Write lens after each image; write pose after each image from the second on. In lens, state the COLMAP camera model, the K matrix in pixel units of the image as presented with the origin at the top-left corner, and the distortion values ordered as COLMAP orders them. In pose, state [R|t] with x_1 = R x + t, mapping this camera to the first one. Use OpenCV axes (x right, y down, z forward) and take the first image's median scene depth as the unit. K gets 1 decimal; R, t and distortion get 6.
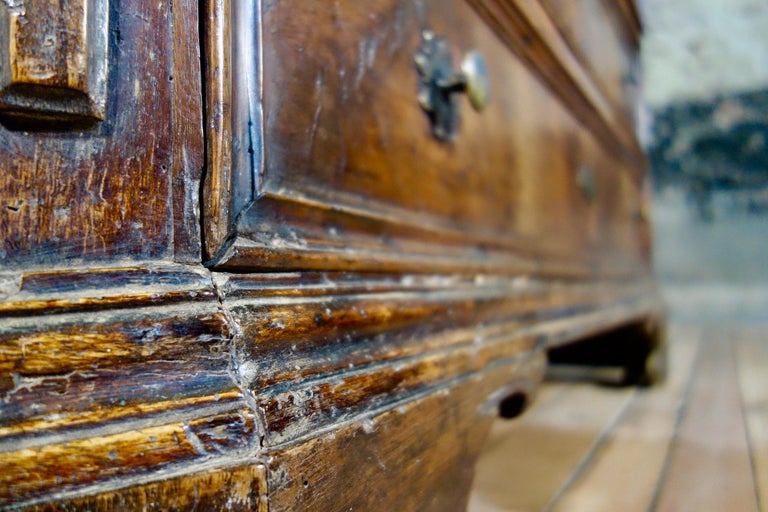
lens RADIAL K [[592.9, 0, 383.7], [0, 592.9, 255.8], [0, 0, 1]] dist [0.024529, -0.003622]
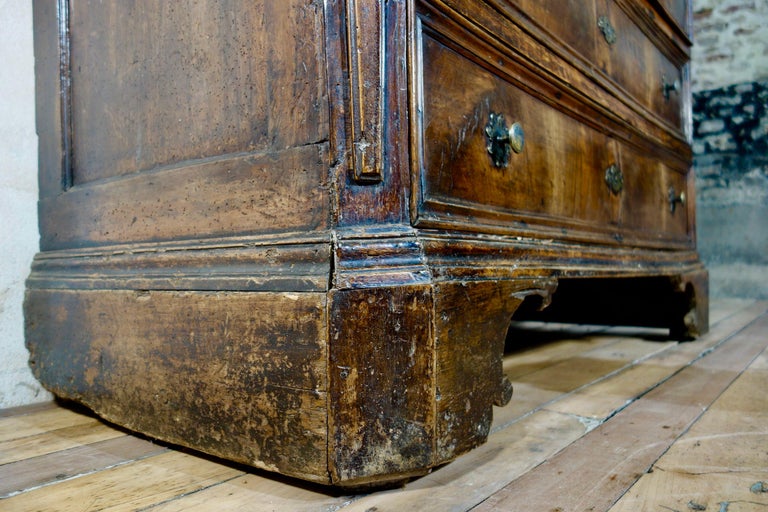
lens RADIAL K [[592.9, 0, 384.5], [0, 592.9, 259.1], [0, 0, 1]] dist [0.024529, -0.003622]
pose [[0.990109, 0.000970, -0.140299, -0.004592], [0.004027, 0.999368, 0.035324, 0.073012], [0.140245, -0.035540, 0.989479, -1.912120]]
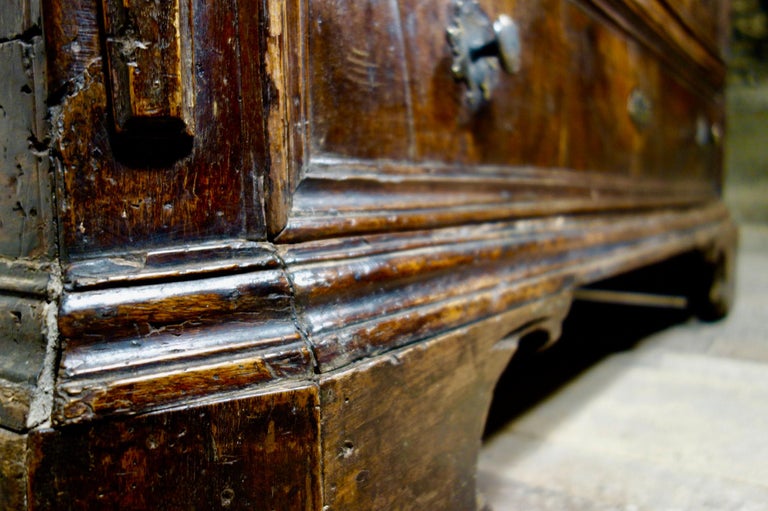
lens RADIAL K [[659.0, 0, 408.1], [0, 659.0, 261.3], [0, 0, 1]] dist [0.019068, -0.017167]
pose [[0.998689, 0.006607, -0.050762, 0.076854], [0.000725, 0.989711, 0.143081, -0.139163], [0.051185, -0.142931, 0.988408, -0.415100]]
